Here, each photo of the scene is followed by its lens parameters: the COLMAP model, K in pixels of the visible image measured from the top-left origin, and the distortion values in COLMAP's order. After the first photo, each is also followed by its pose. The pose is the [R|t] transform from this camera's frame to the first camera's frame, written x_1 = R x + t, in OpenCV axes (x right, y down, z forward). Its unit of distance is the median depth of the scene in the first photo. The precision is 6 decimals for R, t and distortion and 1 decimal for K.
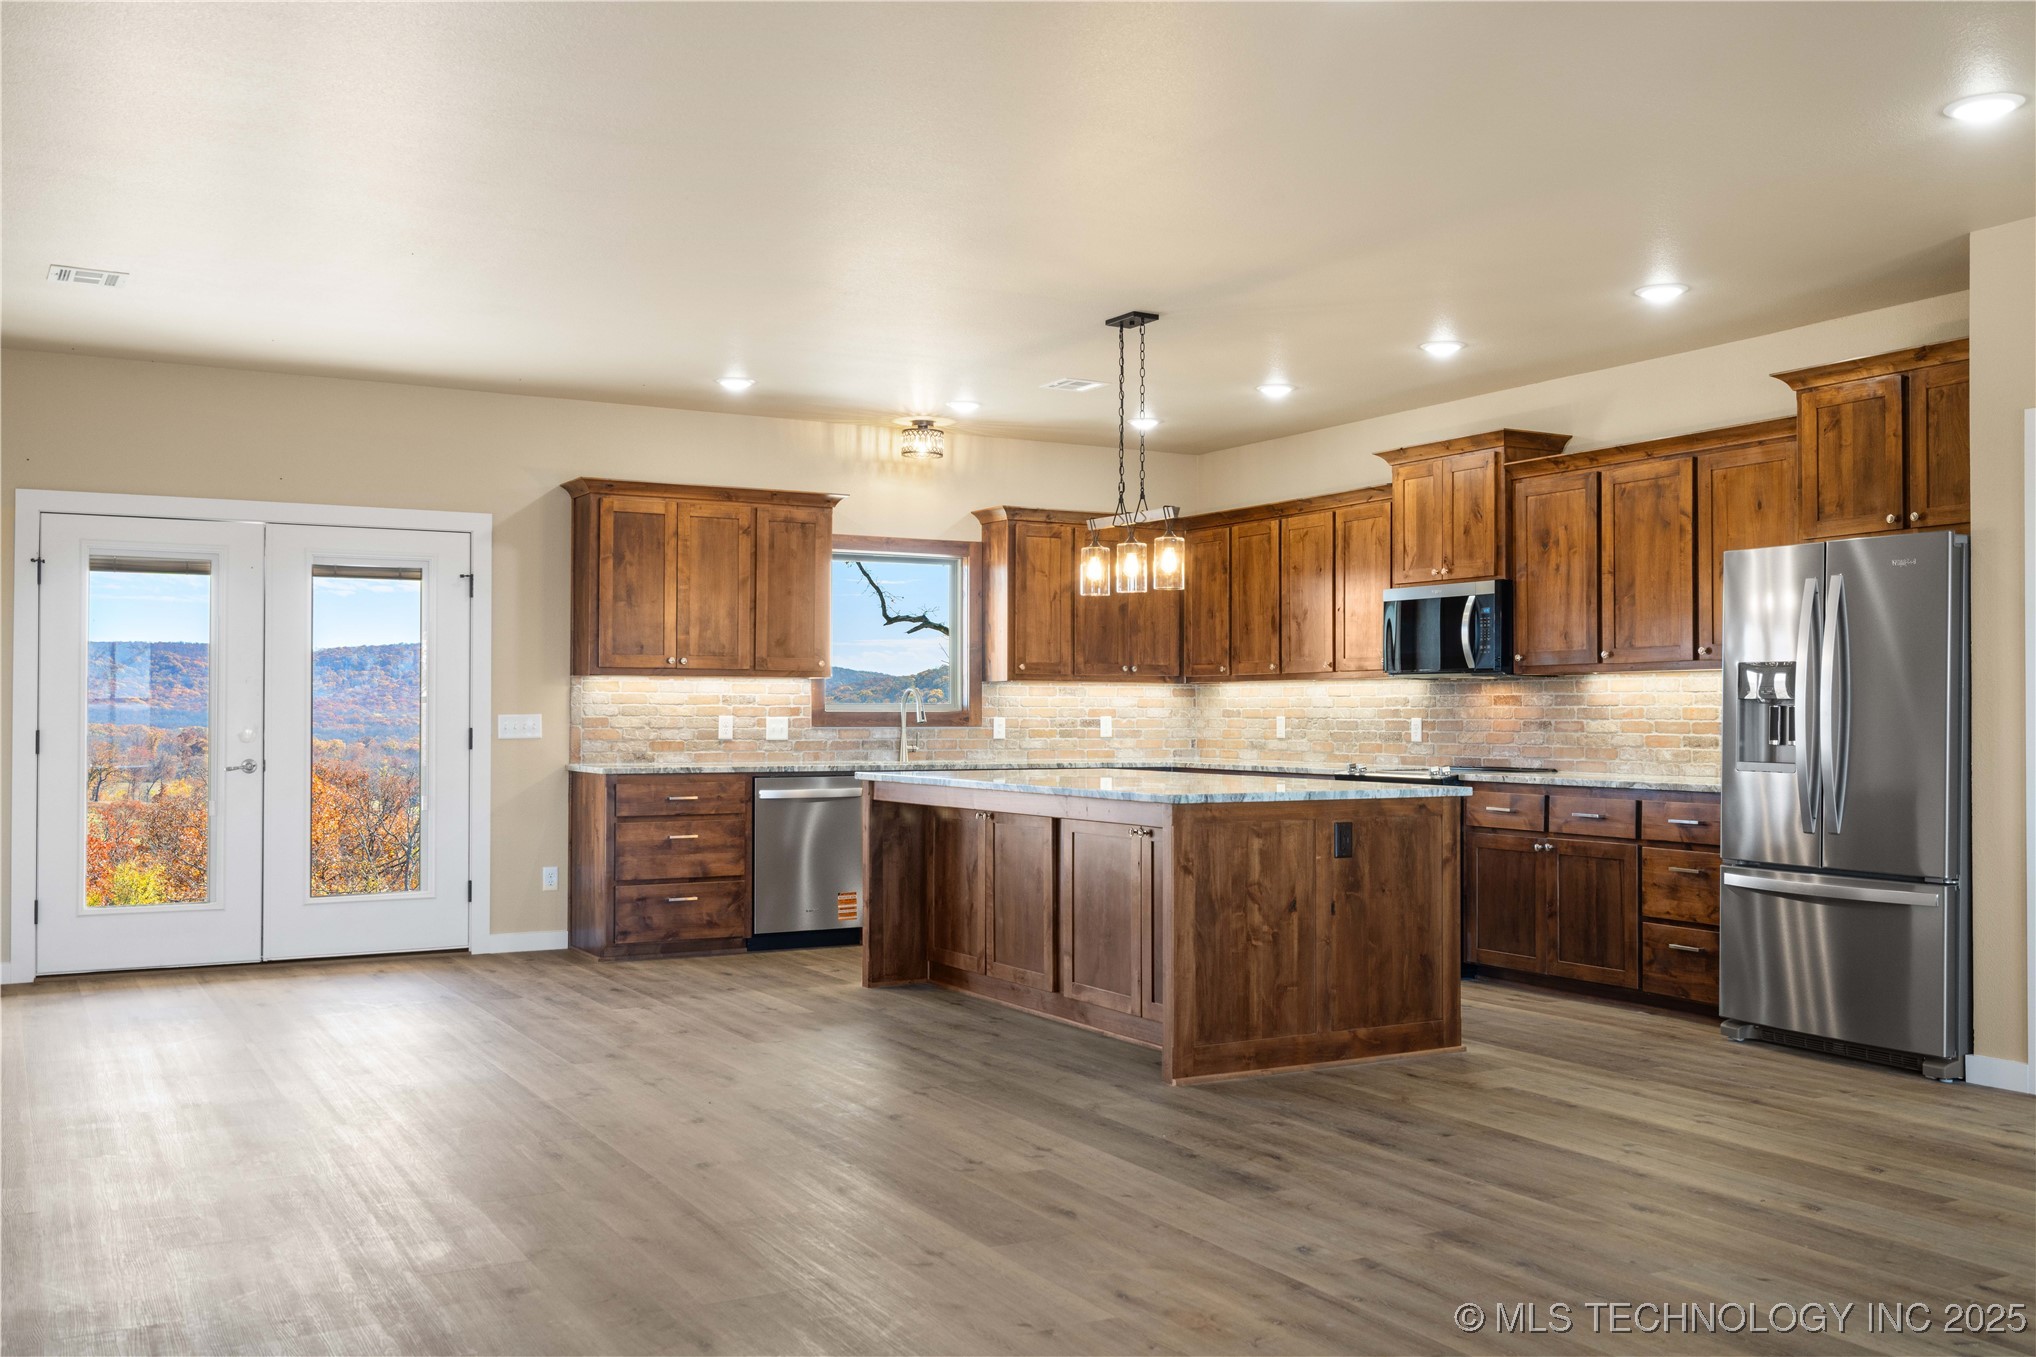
lens RADIAL K [[1864.0, 0, 1018.4], [0, 1864.0, 683.3], [0, 0, 1]] dist [0.001109, 0.000000]
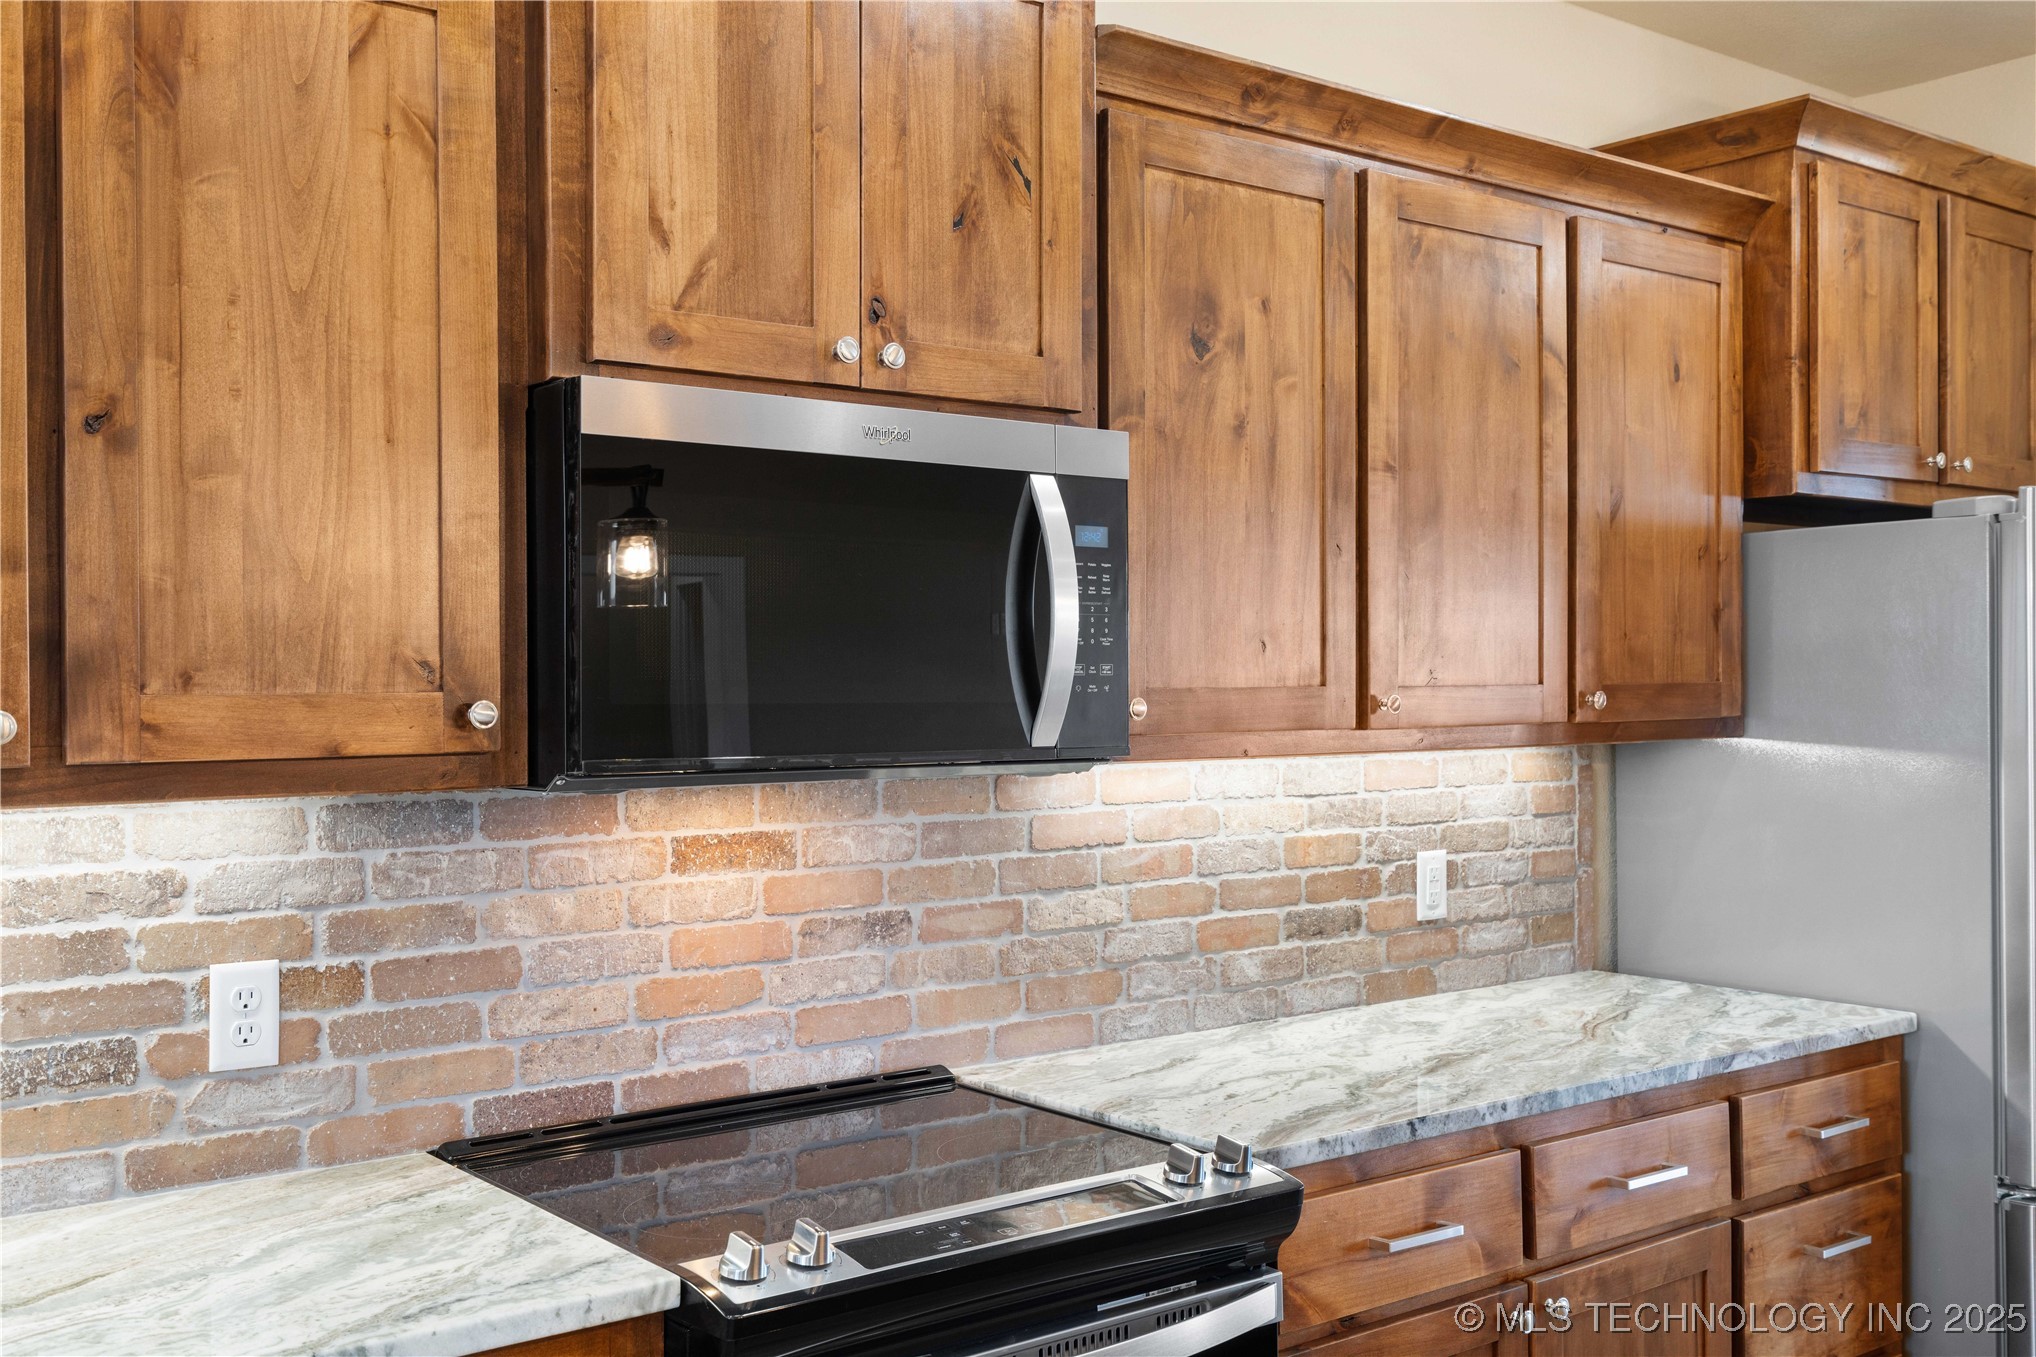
lens RADIAL K [[2002.9, 0, 1018.0], [0, 2002.9, 679.3], [0, 0, 1]] dist [0.001663, 0.000000]
pose [[-0.159457, -0.003802, 0.987197, -0.039386], [-0.014956, 0.999887, 0.001435, -0.018705], [-0.987092, -0.014536, -0.159496, 1.081712]]
